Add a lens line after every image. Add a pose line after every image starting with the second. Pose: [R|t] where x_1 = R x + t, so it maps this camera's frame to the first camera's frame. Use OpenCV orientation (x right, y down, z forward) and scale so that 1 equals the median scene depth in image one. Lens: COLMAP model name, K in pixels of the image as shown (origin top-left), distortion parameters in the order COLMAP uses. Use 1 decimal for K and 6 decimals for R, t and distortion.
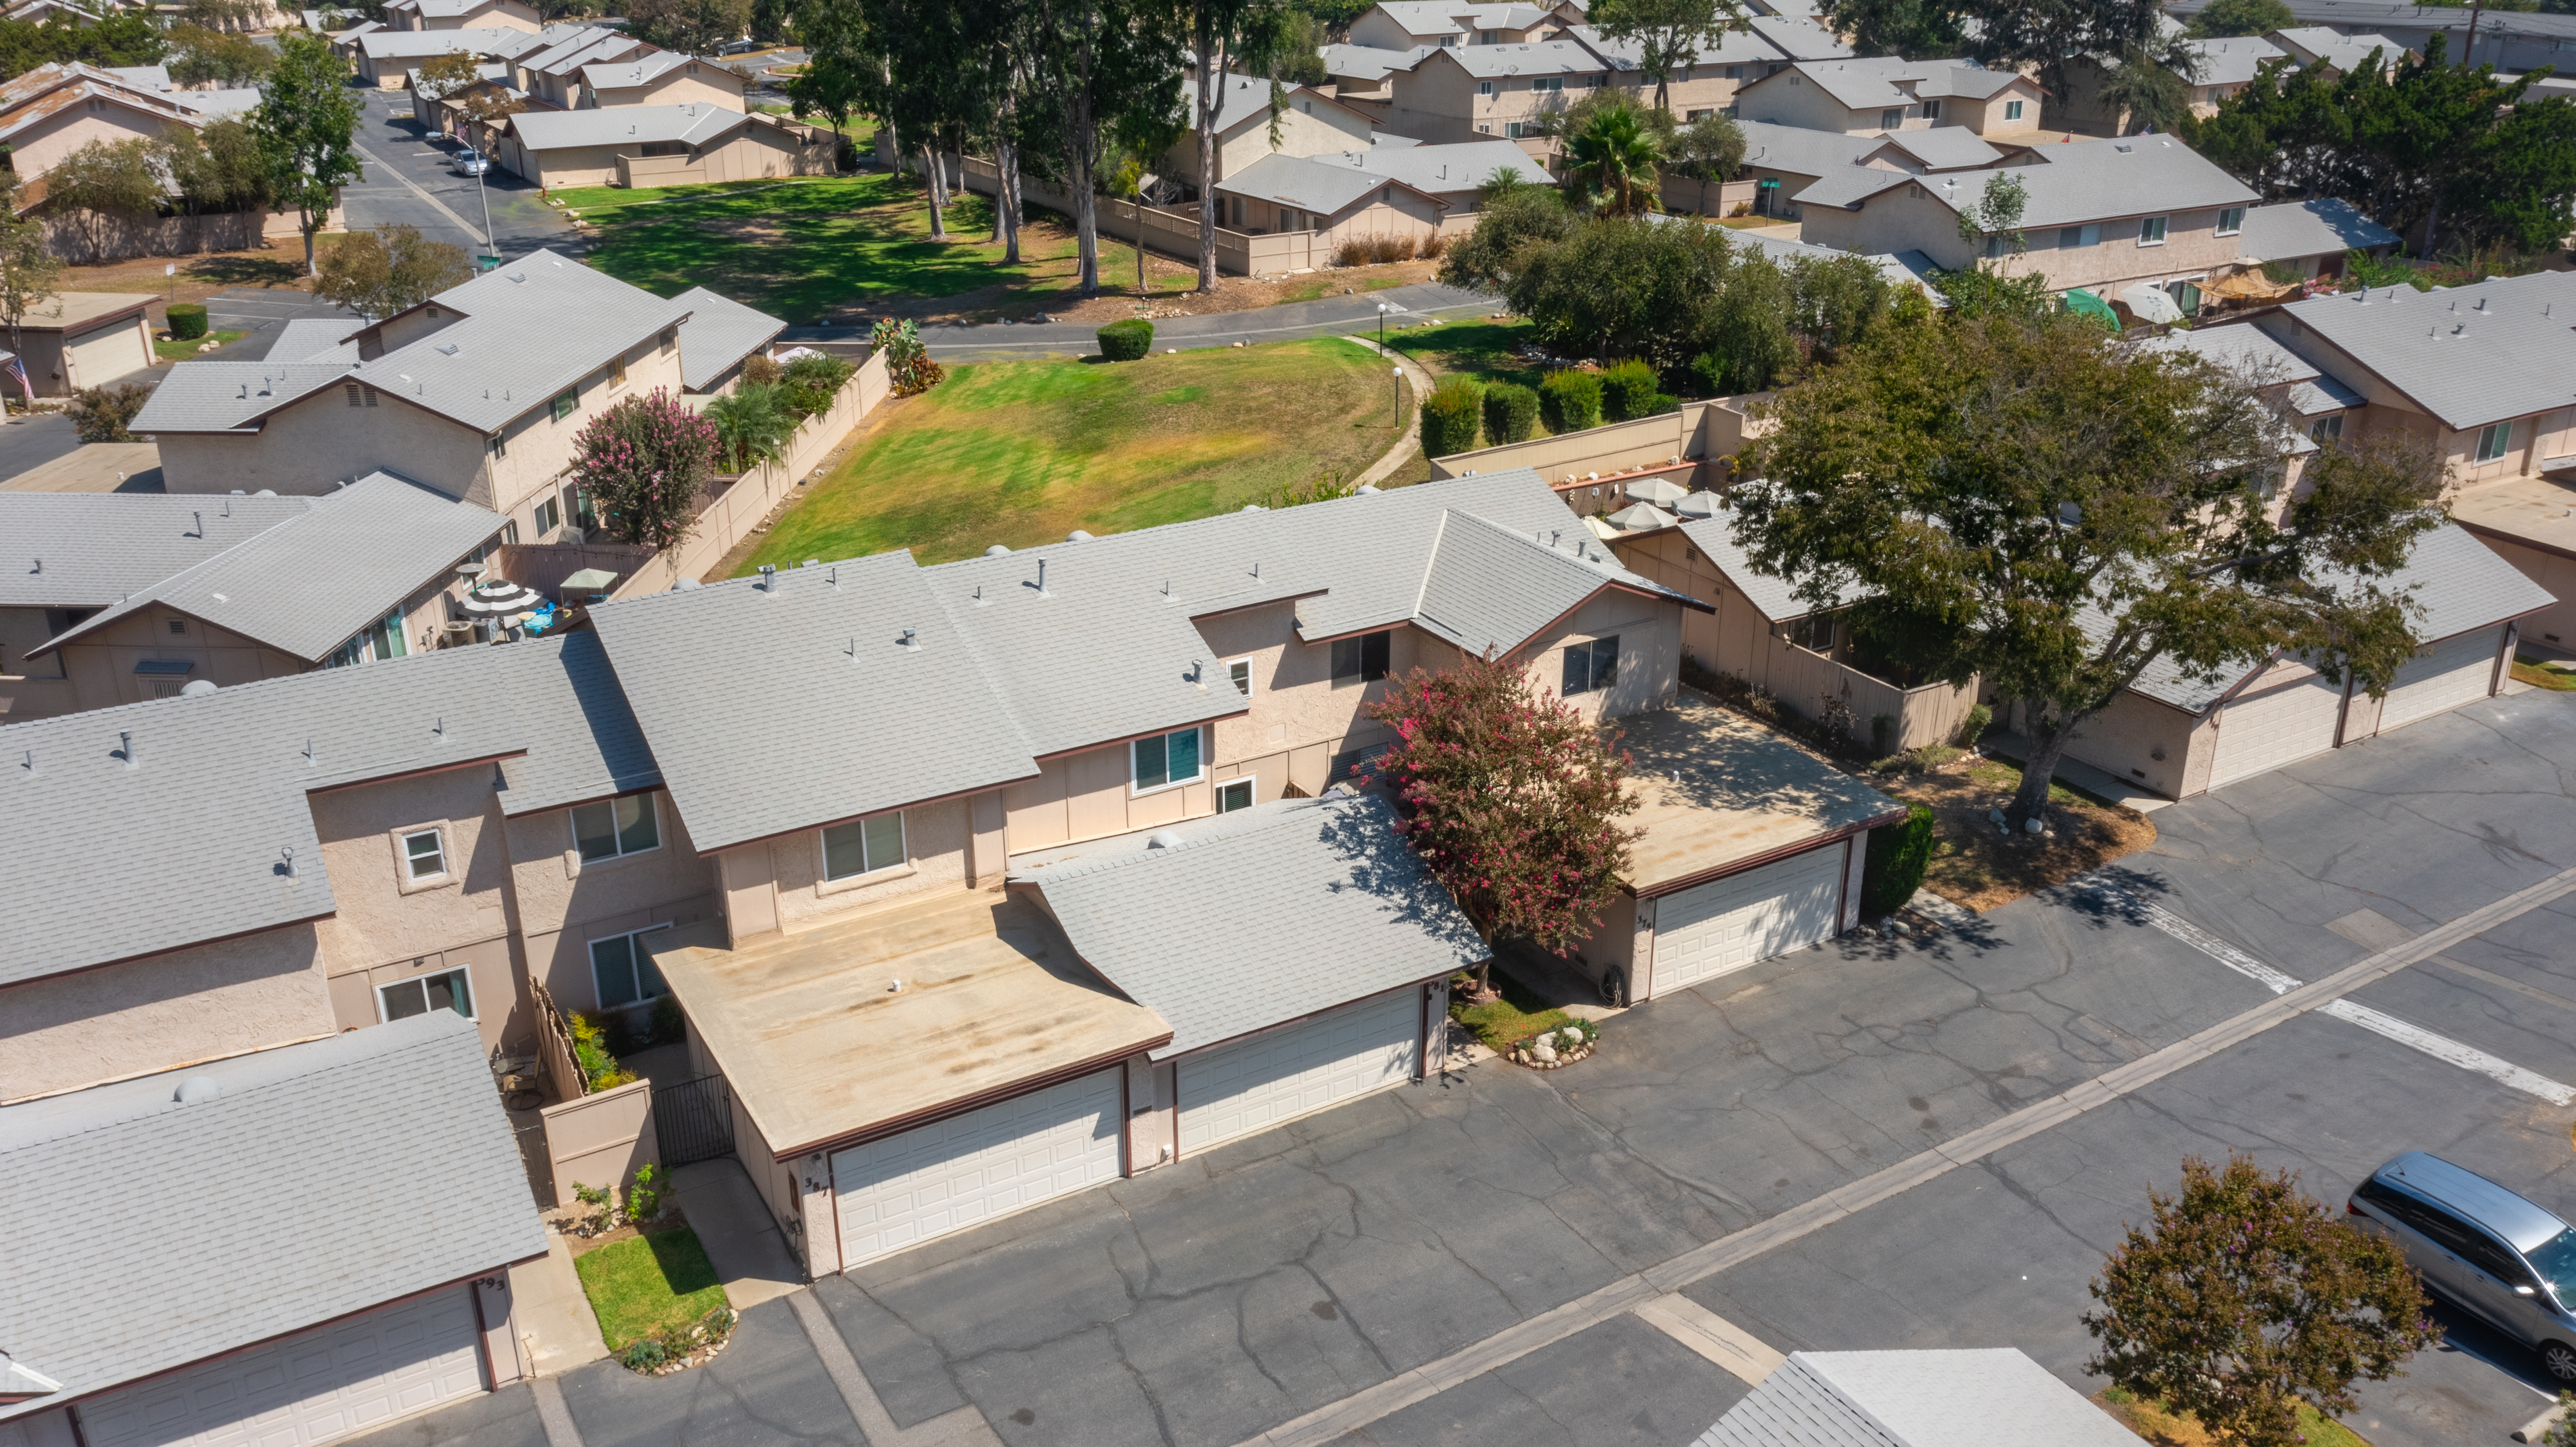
lens RADIAL K [[2058.2, 0, 1286.6], [0, 2058.2, 721.8], [0, 0, 1]] dist [-0.019747, 0.005997]
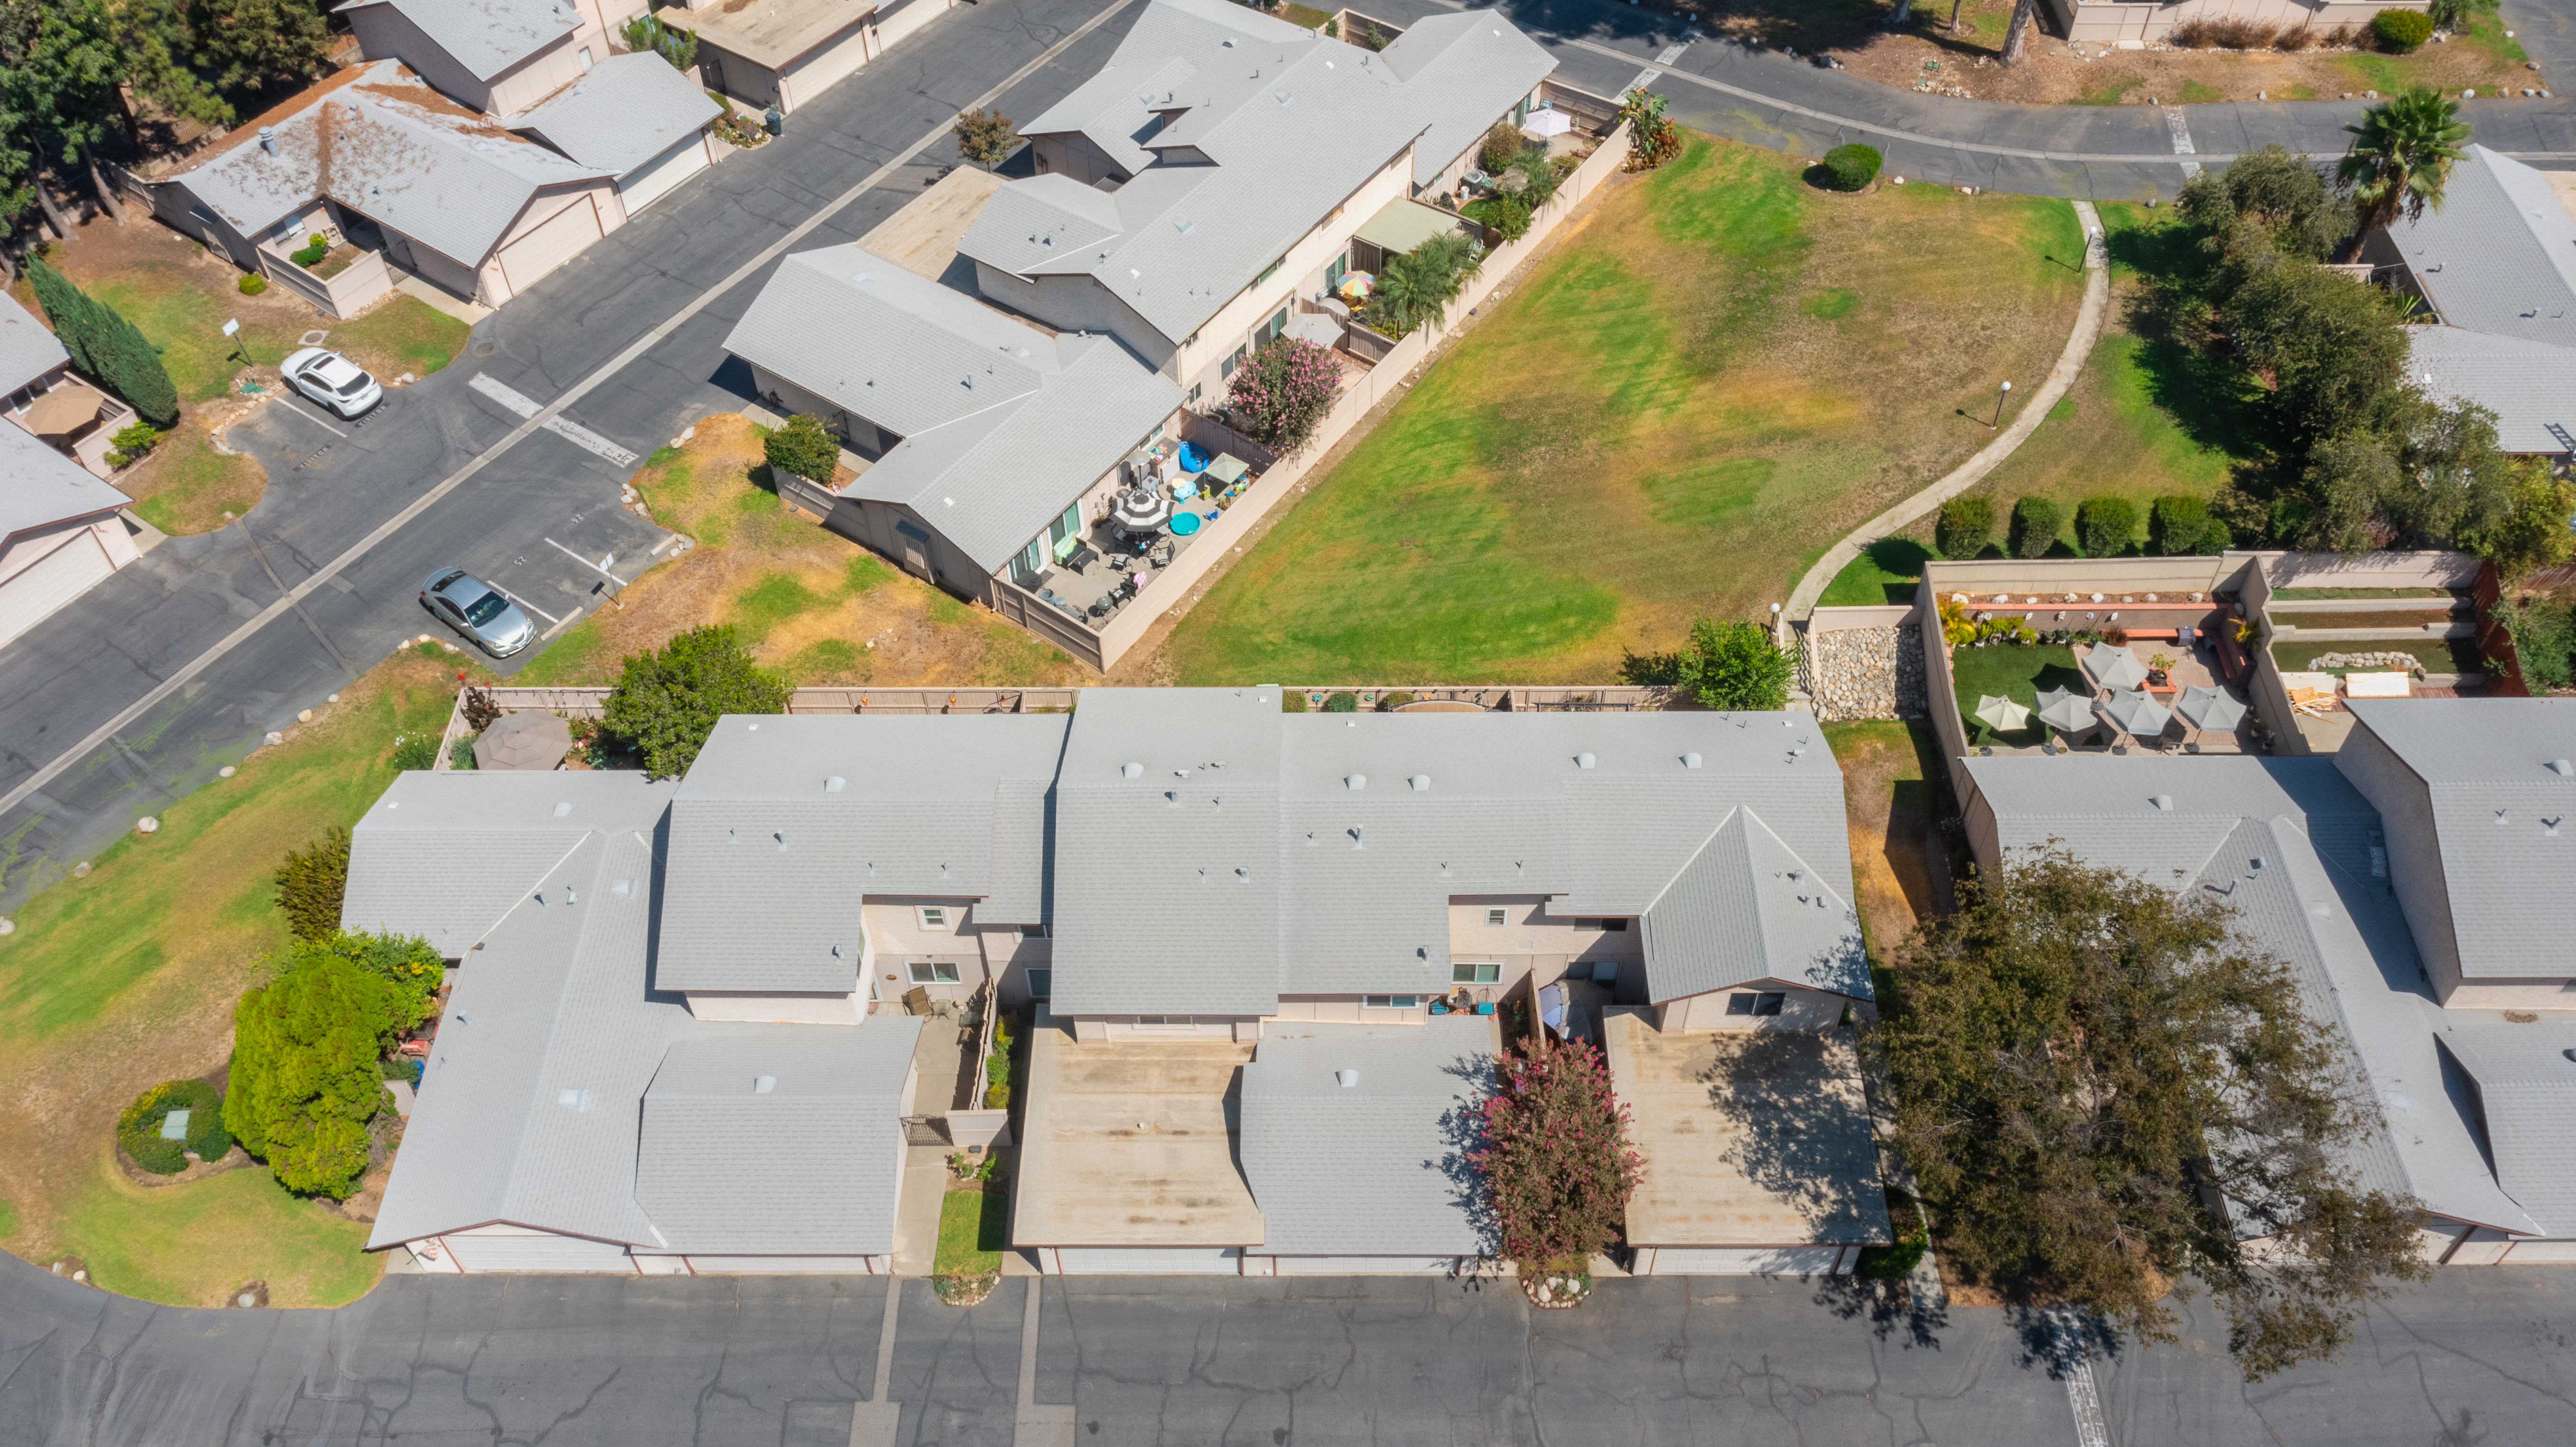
lens RADIAL K [[2058.3, 0, 1292.2], [0, 2058.3, 724.3], [0, 0, 1]] dist [-0.019747, 0.005997]
pose [[0.854903, 0.387293, -0.345174, 0.294018], [-0.189822, 0.852729, 0.486643, -0.797632], [0.482813, -0.350511, 0.802517, -0.124049]]
